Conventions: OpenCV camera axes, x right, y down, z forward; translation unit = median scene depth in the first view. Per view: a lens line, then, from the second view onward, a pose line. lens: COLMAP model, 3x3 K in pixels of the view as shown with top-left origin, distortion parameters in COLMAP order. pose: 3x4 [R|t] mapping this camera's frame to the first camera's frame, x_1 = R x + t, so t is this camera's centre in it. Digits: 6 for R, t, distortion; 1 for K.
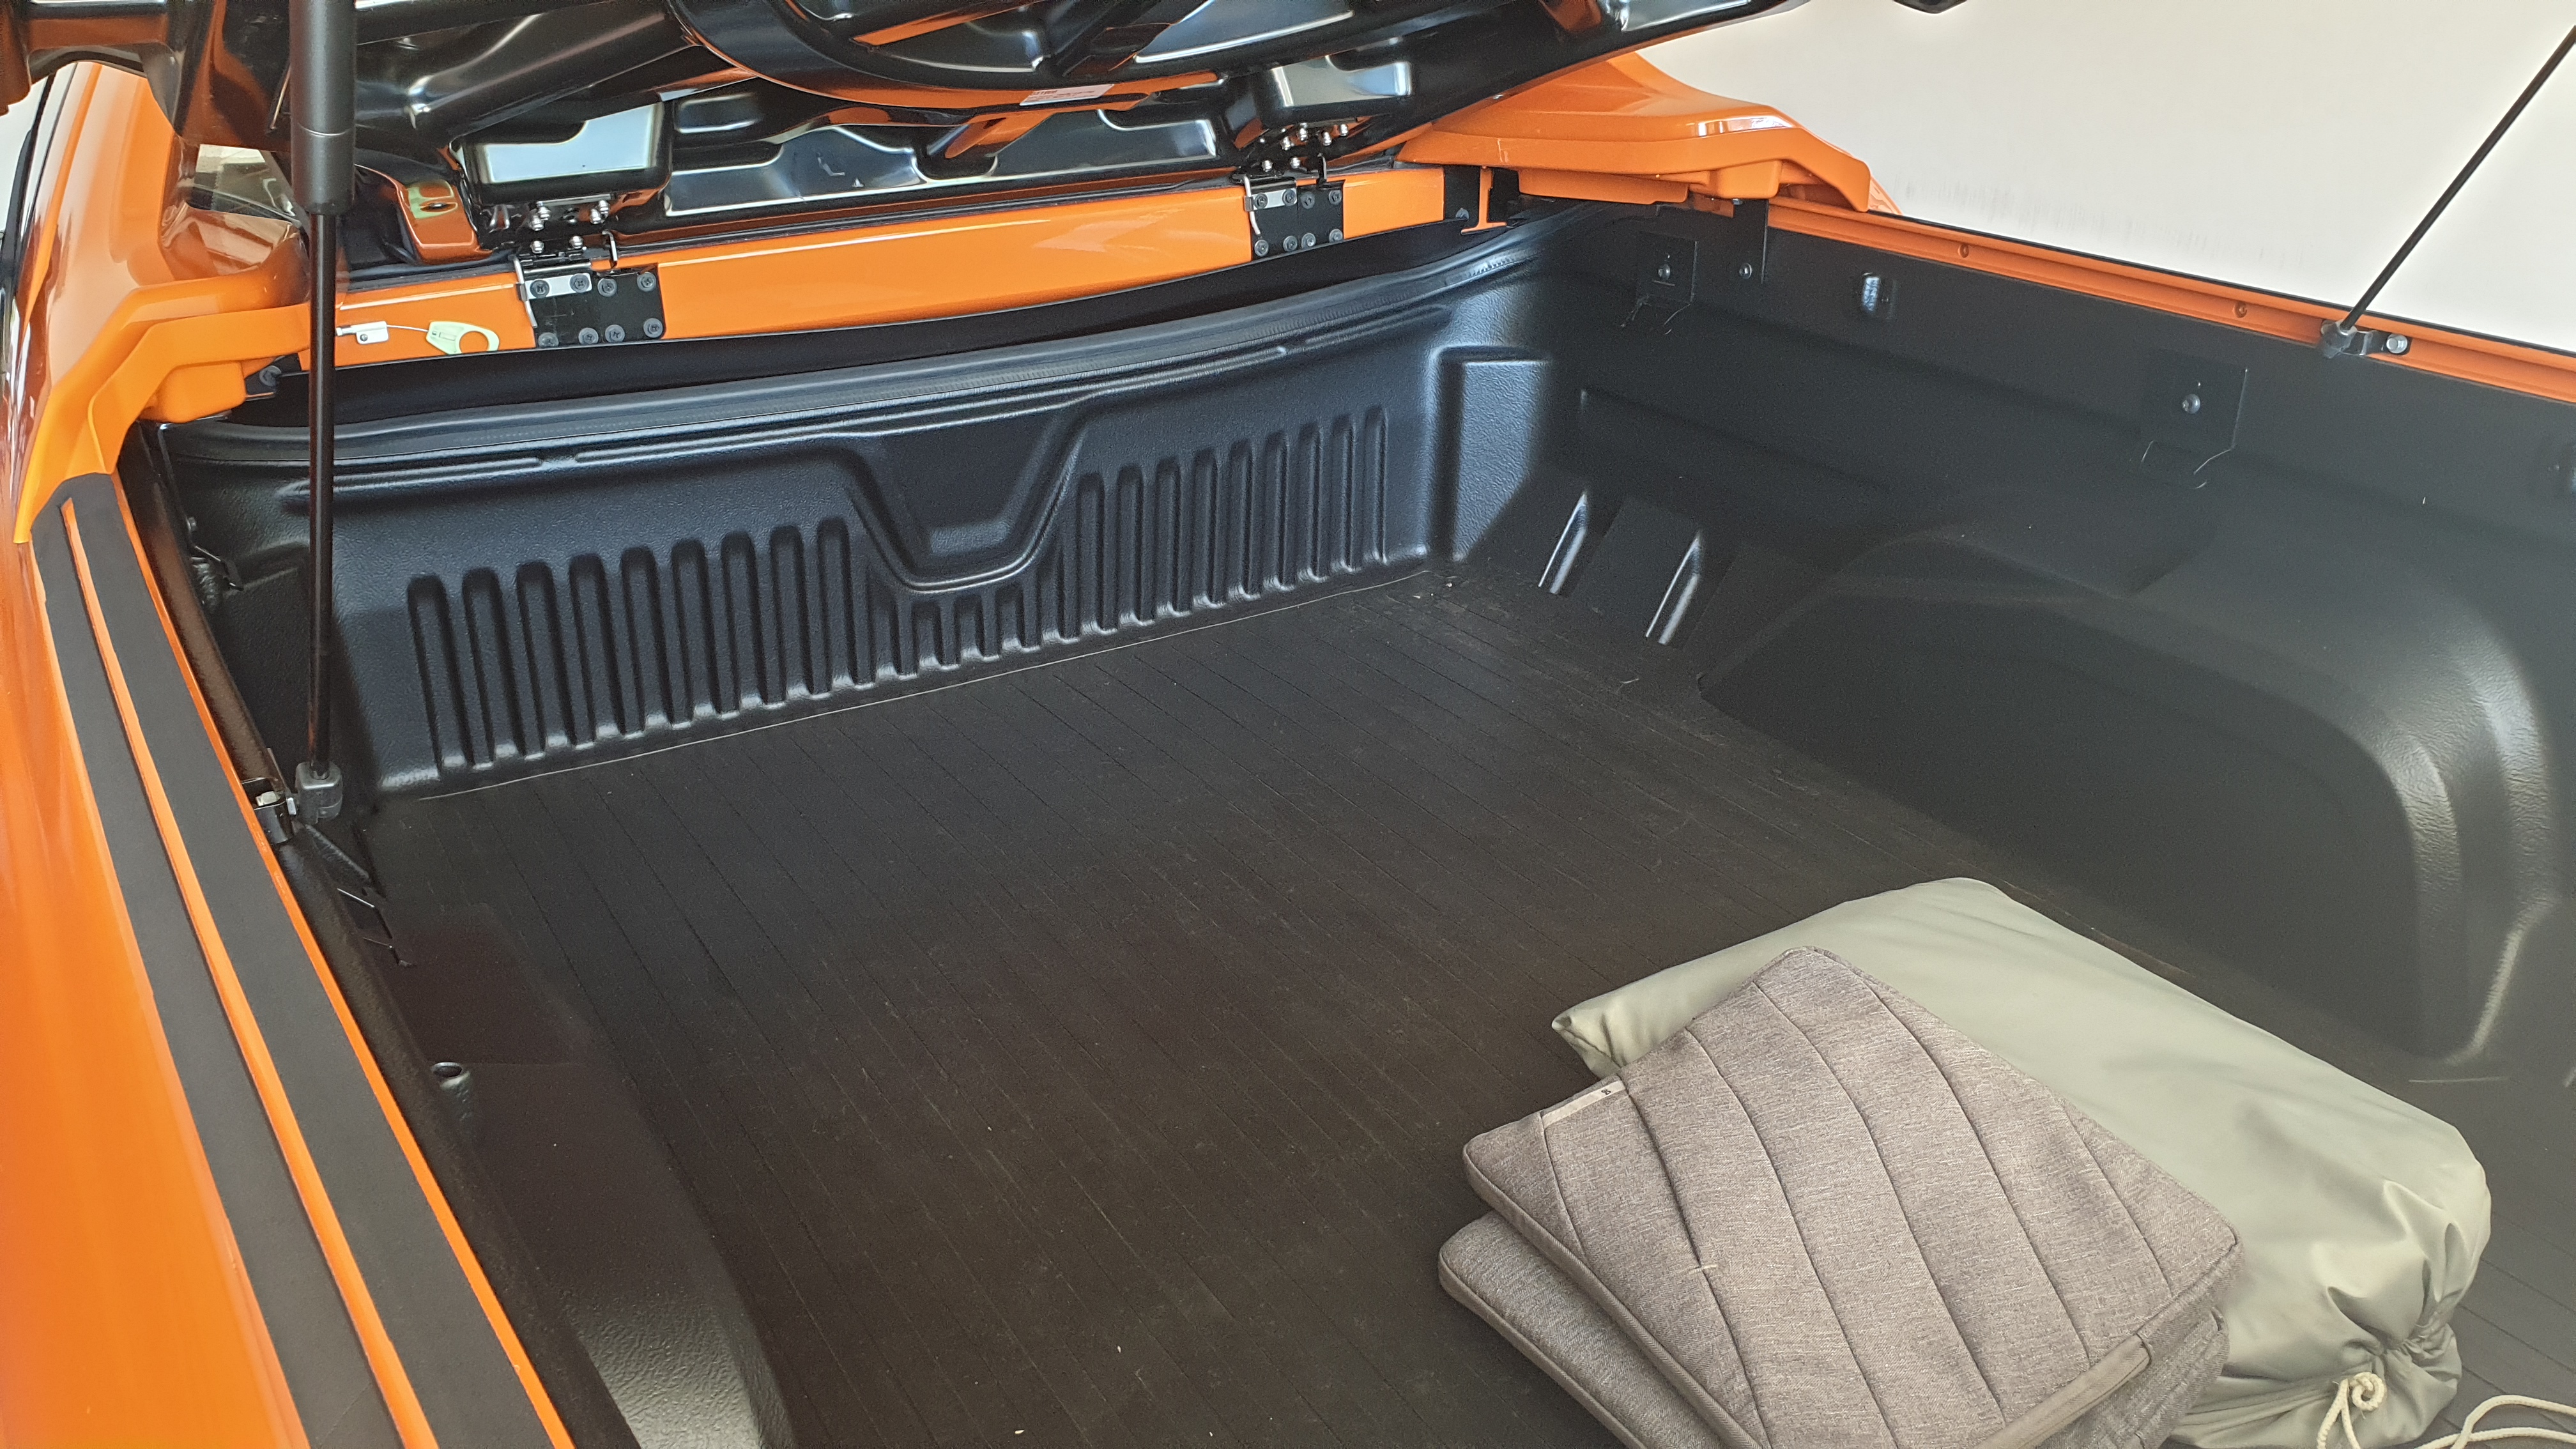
lens RADIAL K [[1994.7, 0, 1288.0], [0, 1994.7, 724.5], [0, 0, 1]] dist [0.012294, 0.002212]
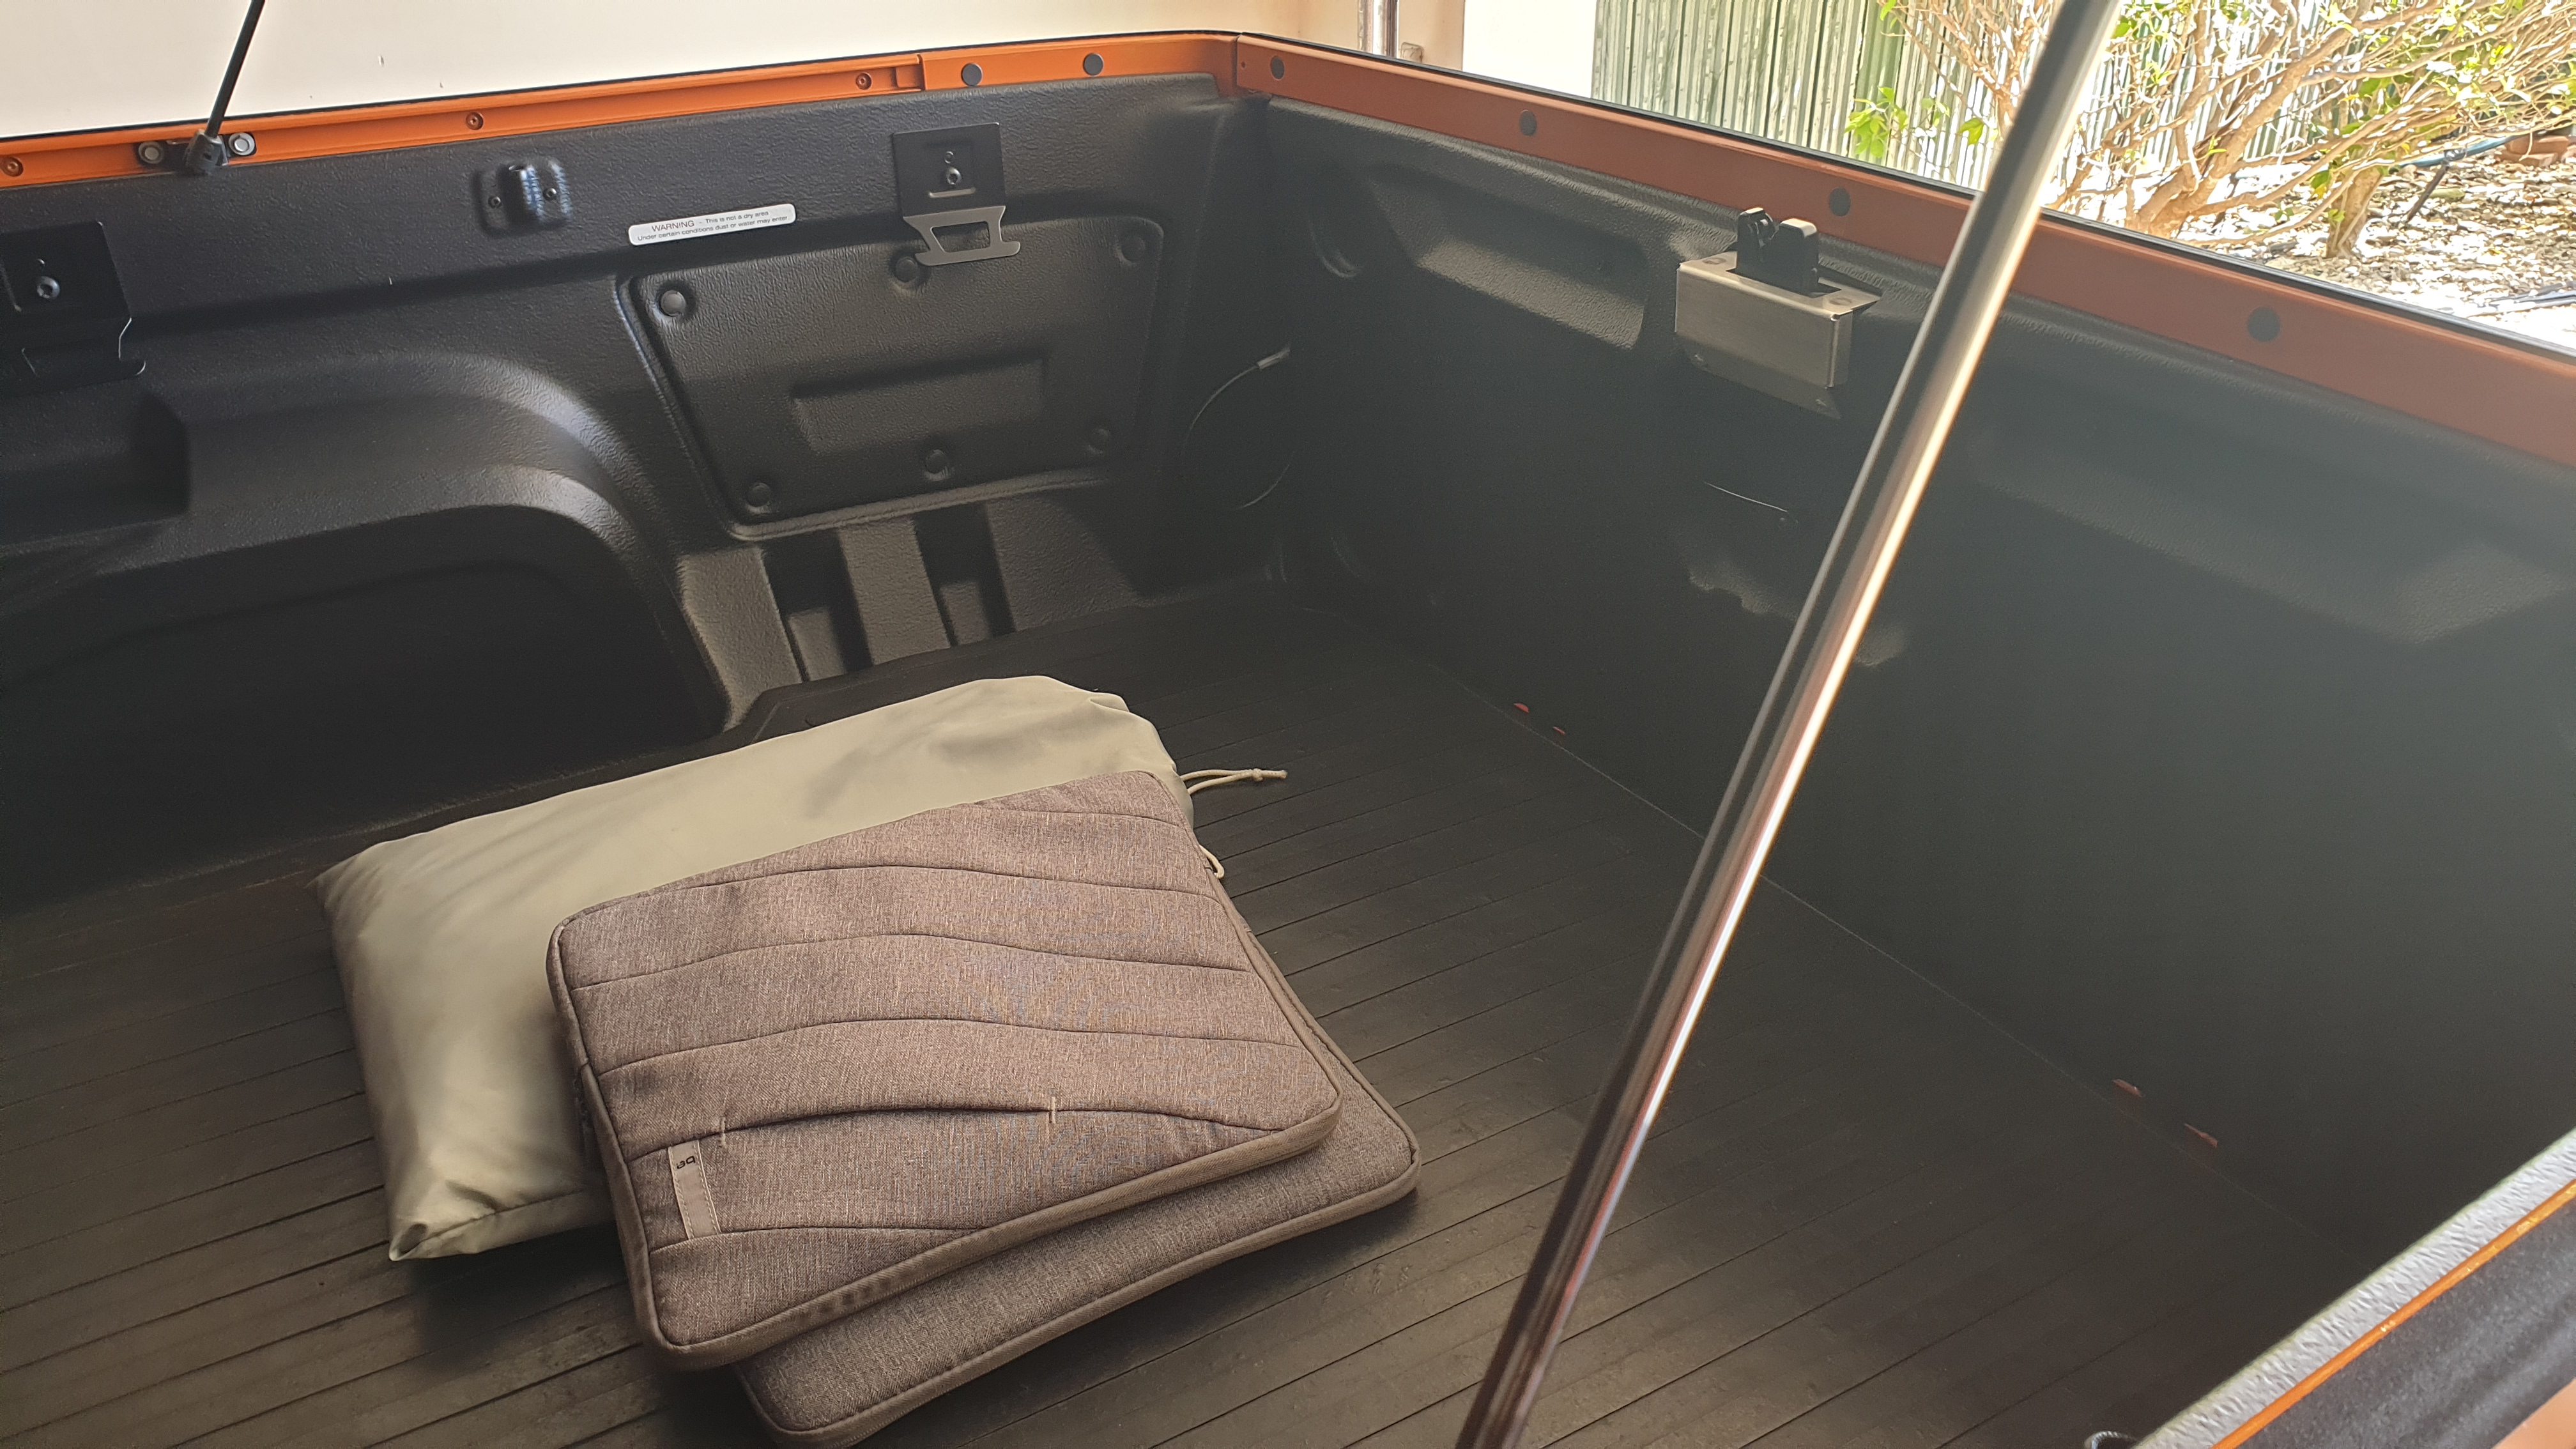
lens RADIAL K [[1994.7, 0, 1288.0], [0, 1994.7, 724.5], [0, 0, 1]] dist [0.012294, 0.002212]
pose [[-0.007247, -0.443246, 0.896370, -0.518033], [0.423003, 0.810885, 0.404394, -0.188347], [-0.906099, 0.382098, 0.181618, 0.653692]]
